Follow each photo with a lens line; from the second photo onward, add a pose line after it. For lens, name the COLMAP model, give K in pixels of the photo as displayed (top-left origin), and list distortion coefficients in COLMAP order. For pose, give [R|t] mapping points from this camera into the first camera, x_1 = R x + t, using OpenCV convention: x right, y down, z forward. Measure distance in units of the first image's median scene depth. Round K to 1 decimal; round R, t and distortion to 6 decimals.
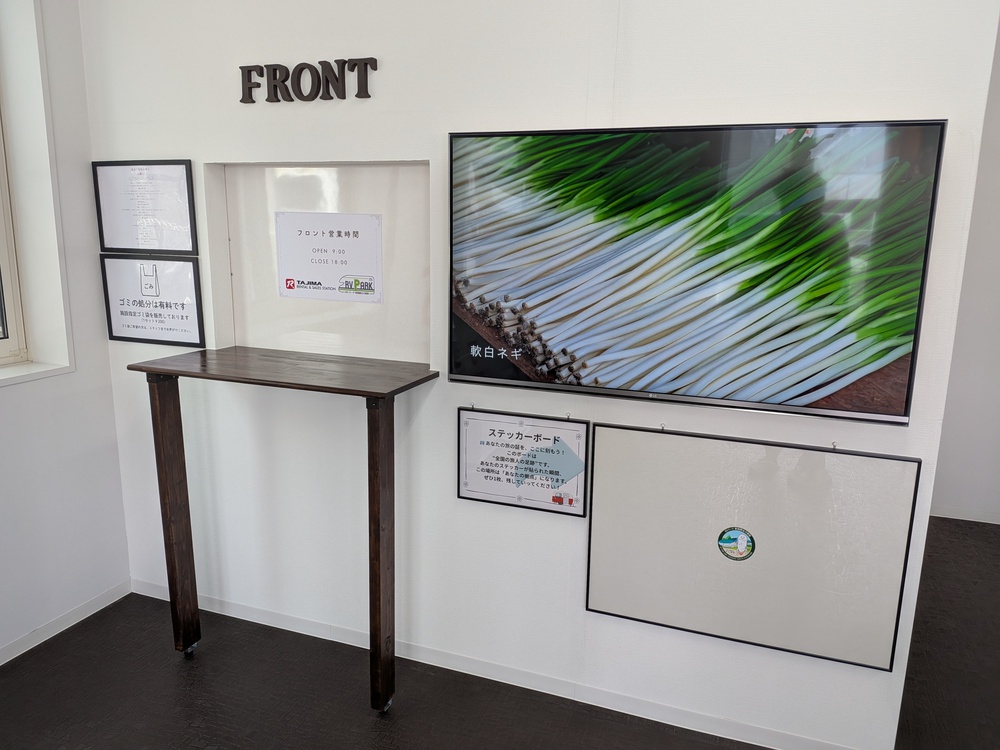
lens RADIAL K [[712.3, 0, 497.6], [0, 712.3, 374.6], [0, 0, 1]] dist [0.040966, -0.029521]
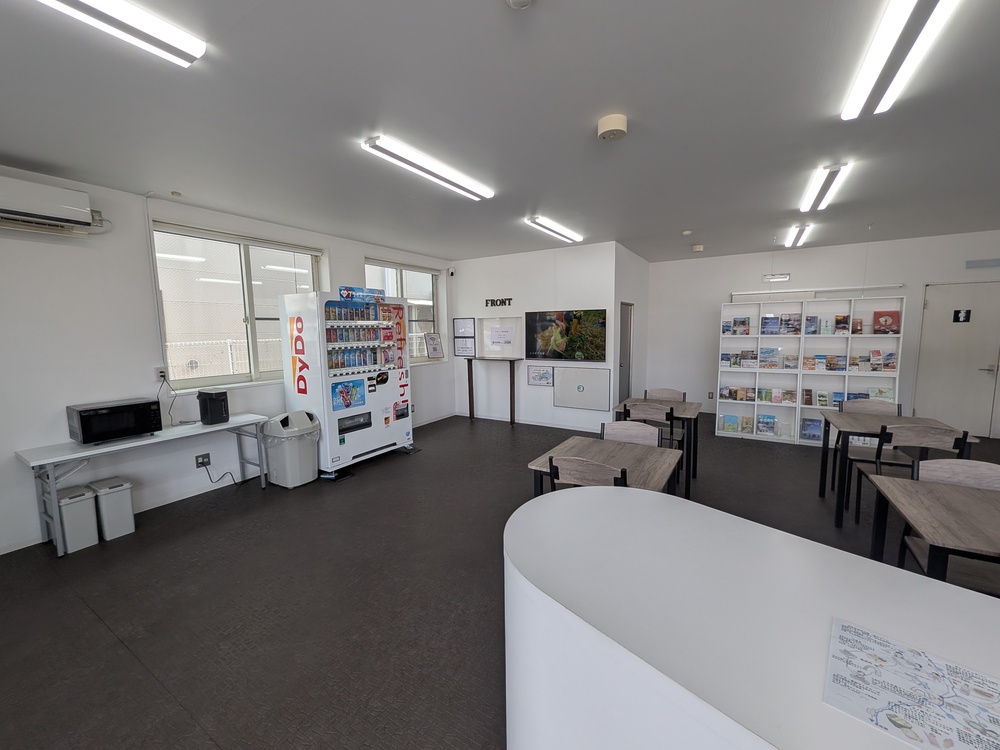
lens RADIAL K [[402.1, 0, 497.7], [0, 402.1, 375.8], [0, 0, 1]] dist [0.001798, -0.000079]
pose [[0.979530, -0.009010, -0.201096, 0.291734], [-0.008614, 0.996207, -0.086592, 0.351269], [0.201113, 0.086552, 0.975737, -1.705655]]
